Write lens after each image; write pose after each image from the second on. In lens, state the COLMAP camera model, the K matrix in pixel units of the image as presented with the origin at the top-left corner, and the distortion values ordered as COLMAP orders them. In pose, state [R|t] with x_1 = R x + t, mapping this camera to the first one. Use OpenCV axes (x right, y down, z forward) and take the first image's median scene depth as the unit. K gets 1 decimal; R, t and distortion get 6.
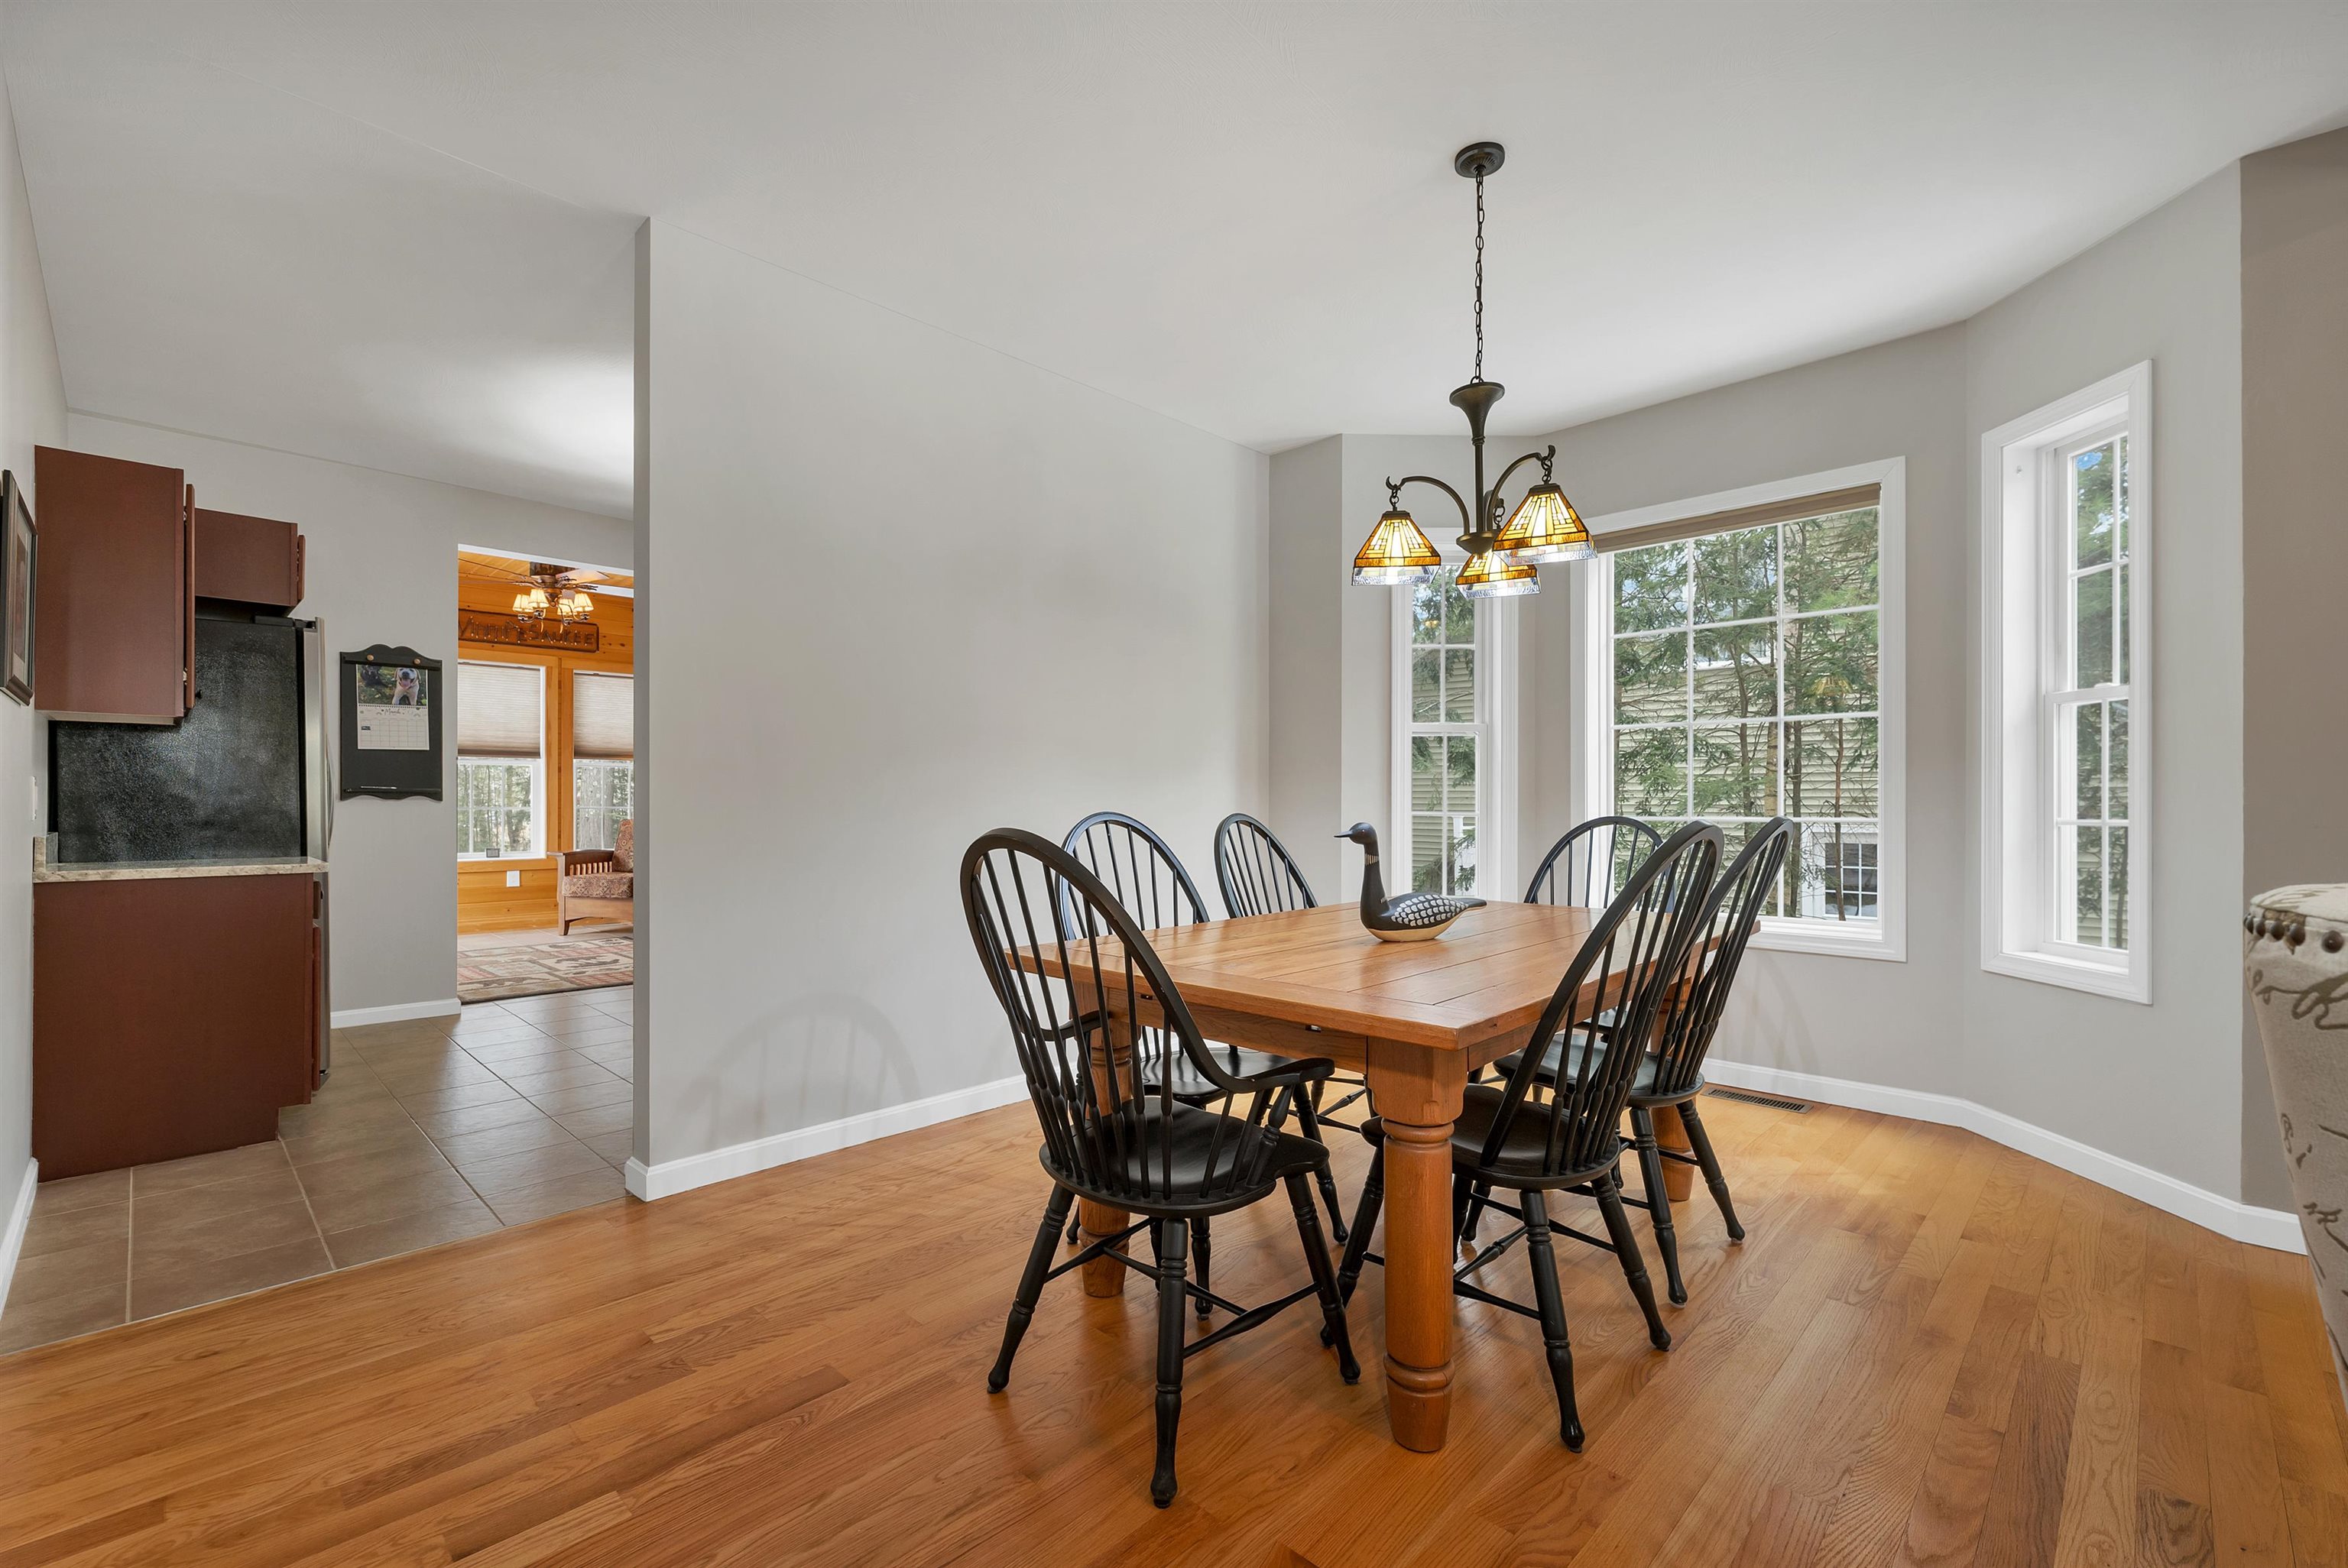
lens RADIAL K [[1008.5, 0, 1167.9], [0, 1008.5, 799.0], [0, 0, 1]] dist [0.002897, 0.000511]
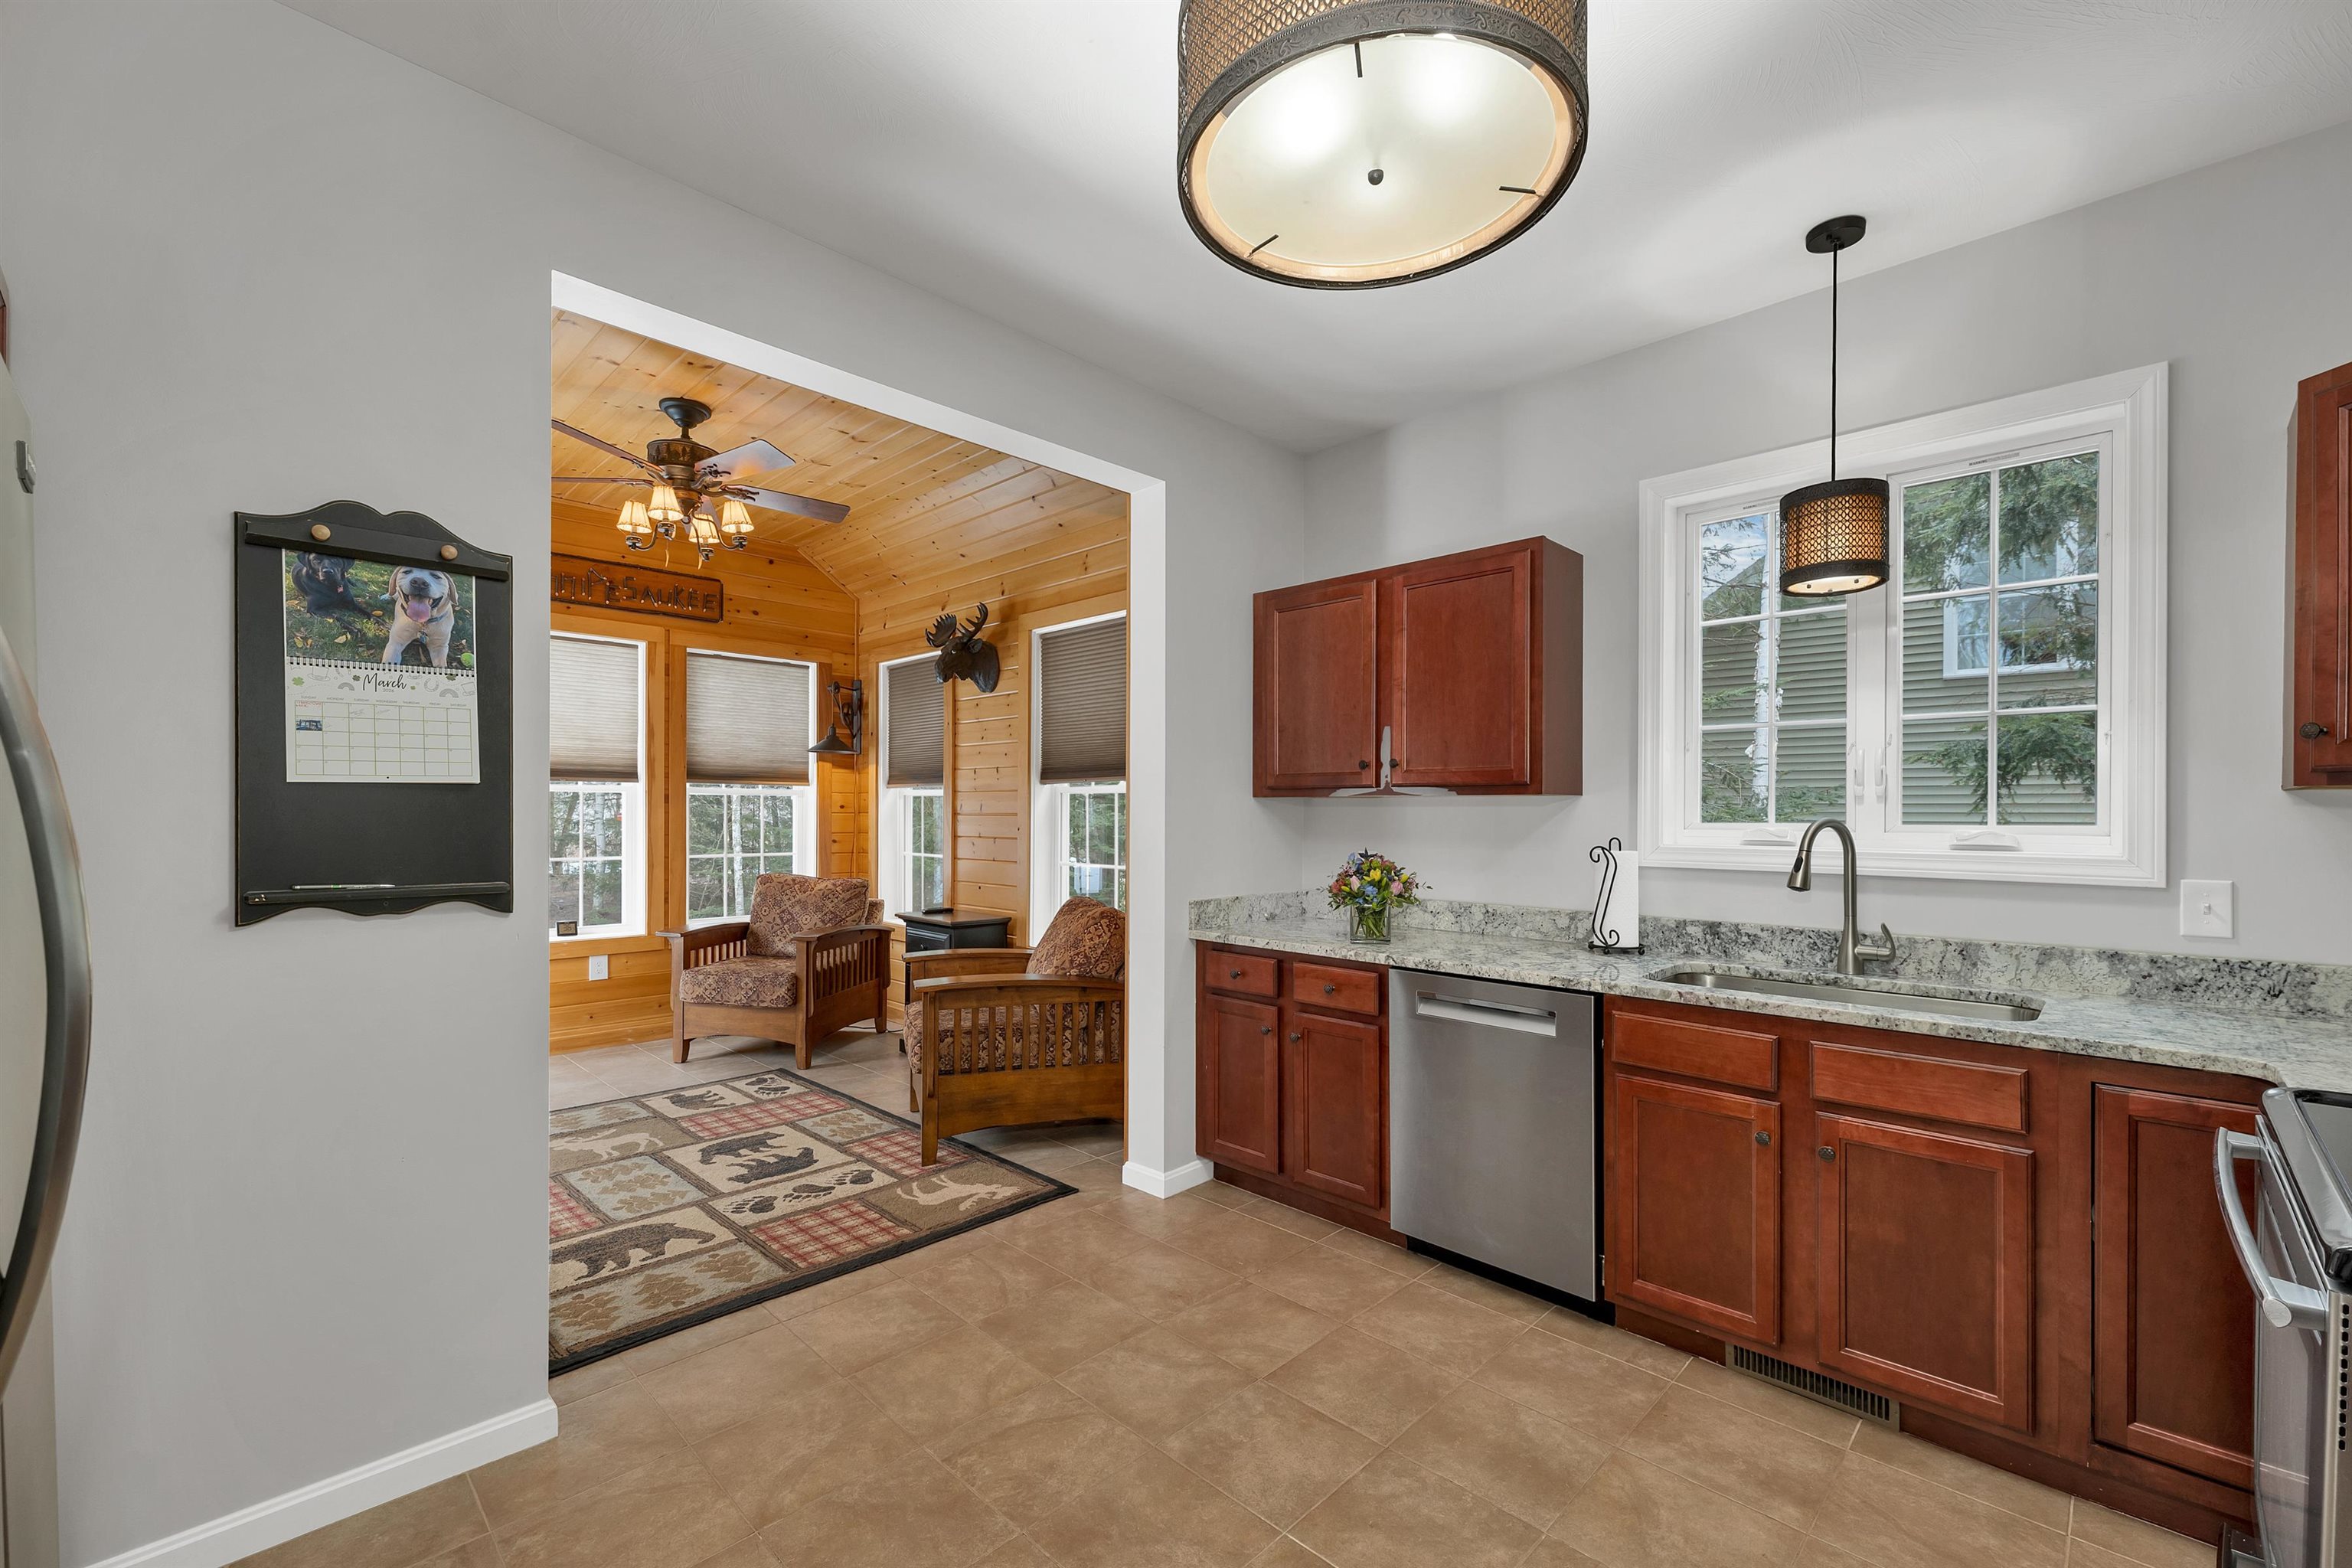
lens RADIAL K [[974.8, 0, 1177.9], [0, 974.8, 816.8], [0, 0, 1]] dist [0.001898, -0.000052]
pose [[0.999988, 0.004541, 0.001573, -0.473284], [-0.004550, 0.999971, 0.006173, -0.040151], [-0.001545, -0.006180, 0.999980, 0.637586]]
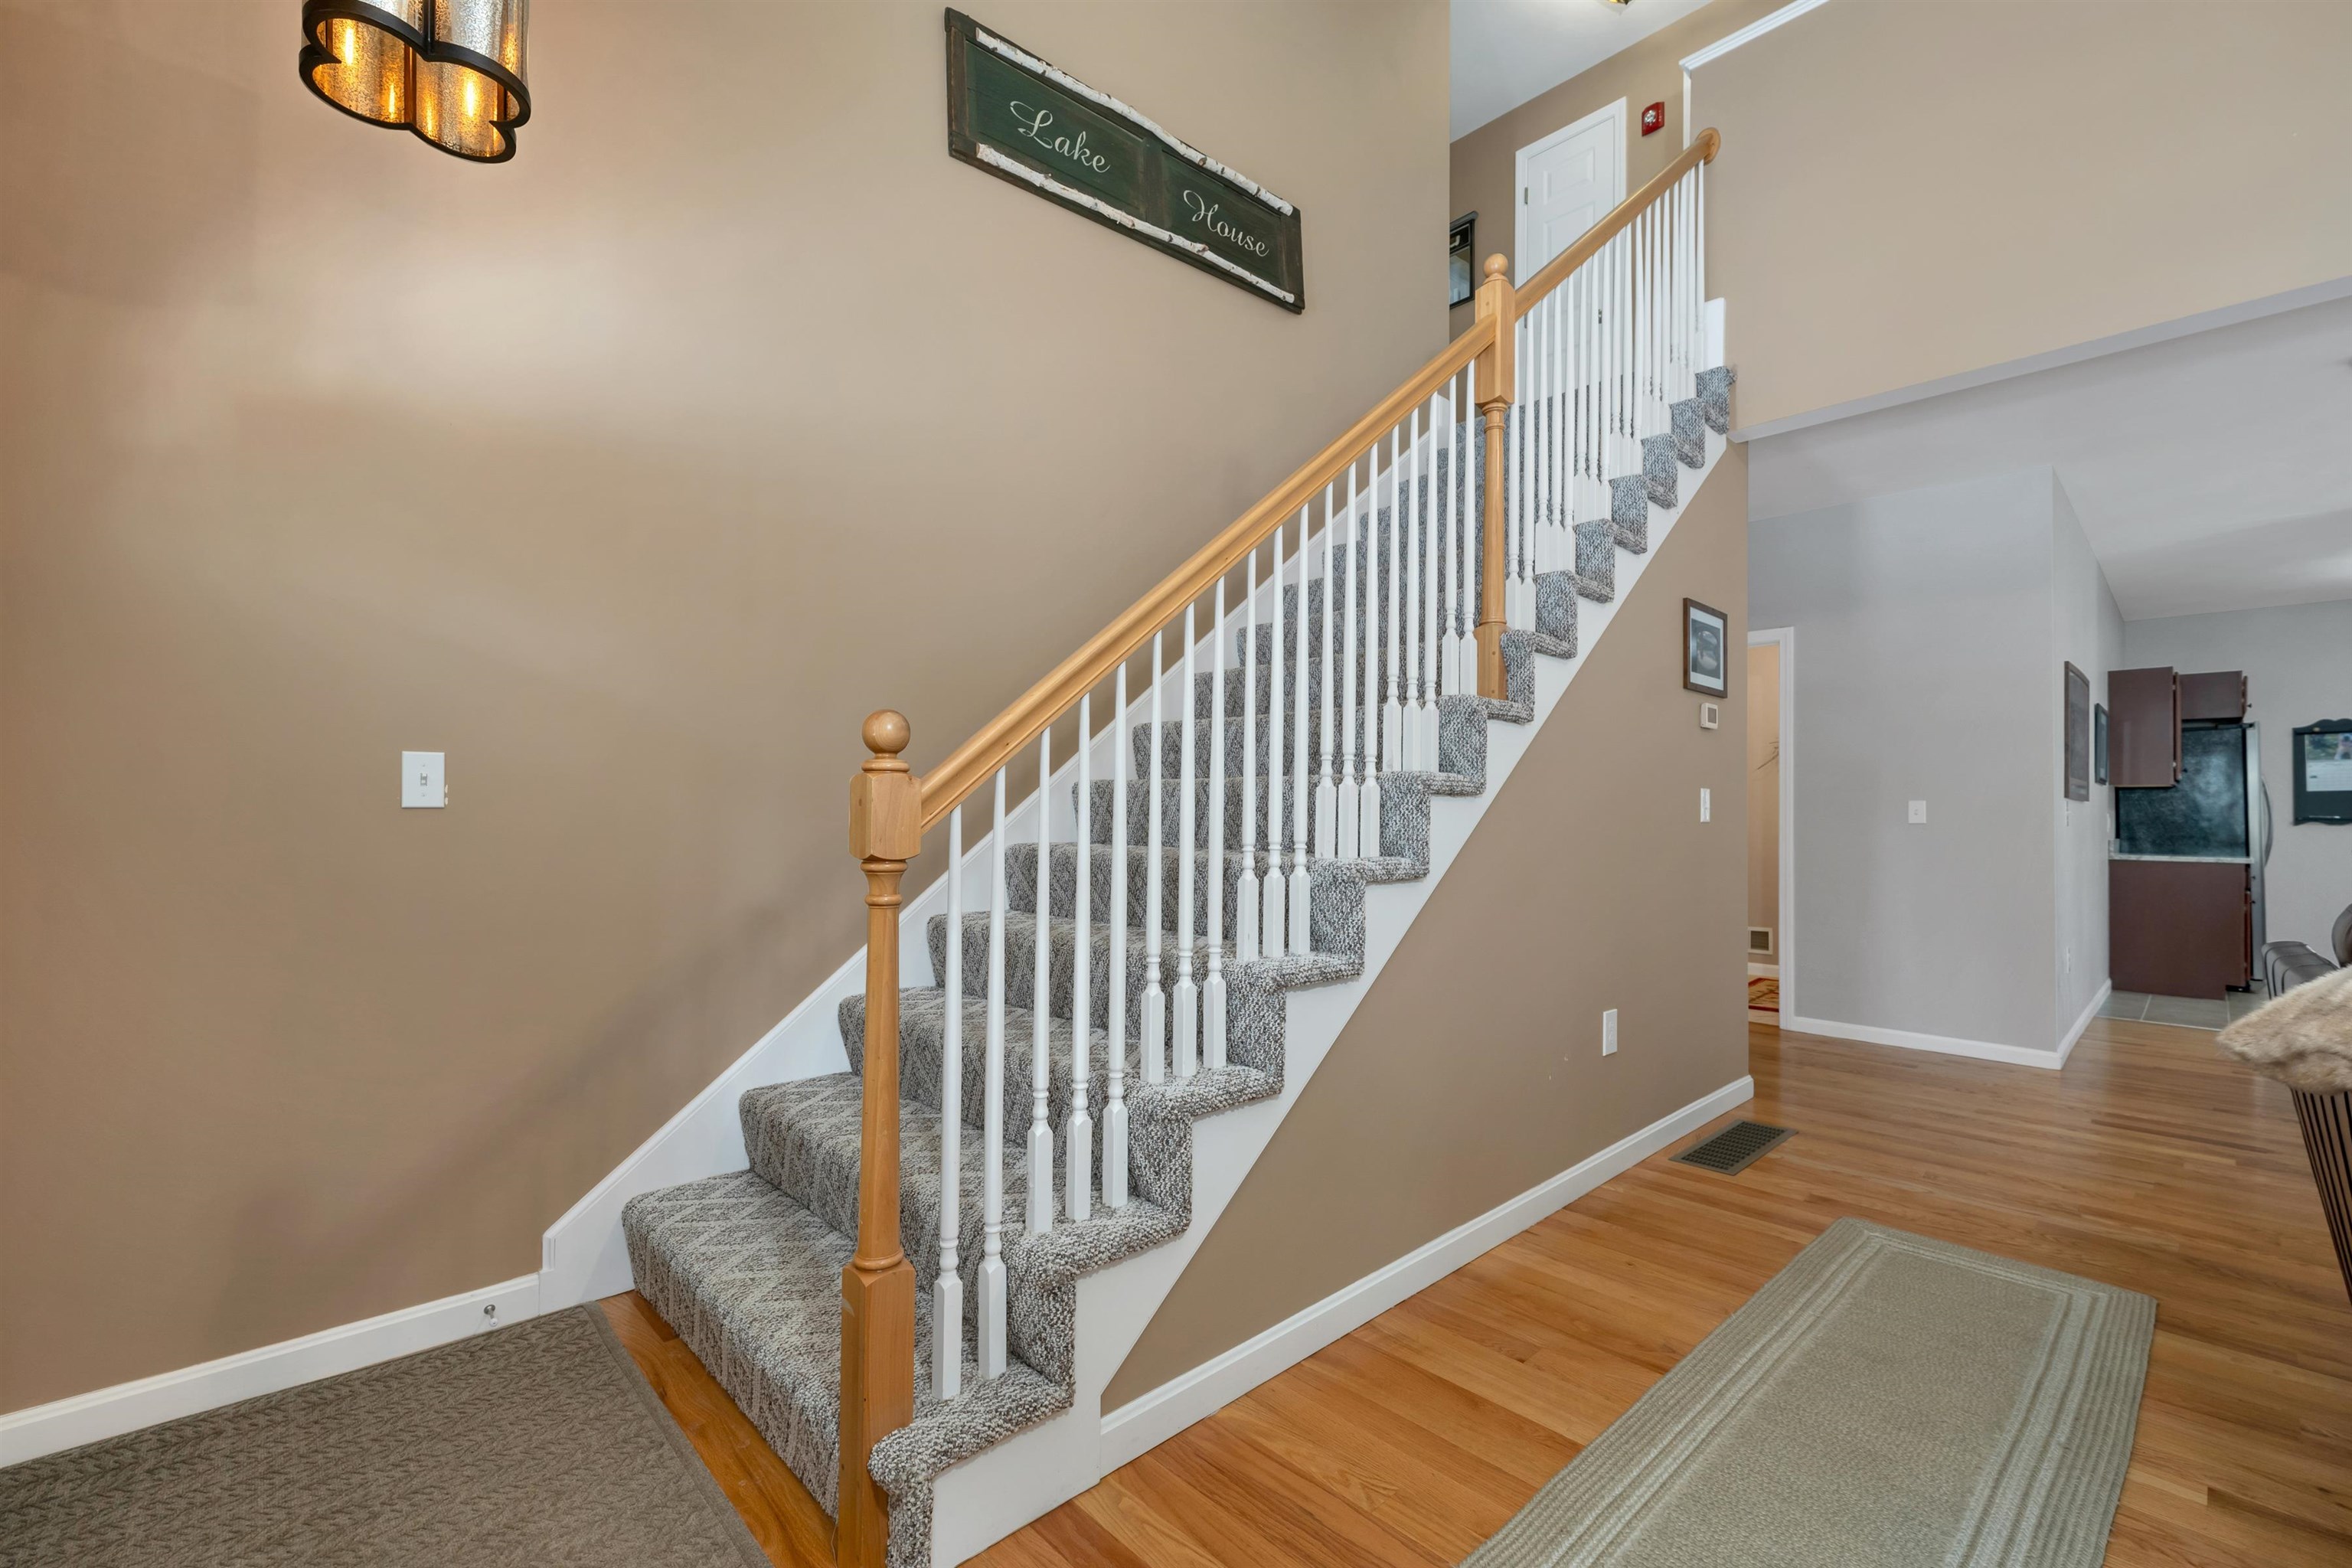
lens RADIAL K [[982.5, 0, 1174.7], [0, 982.5, 800.9], [0, 0, 1]] dist [0.001123, 0.000457]
pose [[-0.033722, -0.015857, -0.999305, 0.702901], [-0.006007, 0.999859, -0.015663, -0.001748], [0.999413, 0.005474, -0.033812, -0.619142]]
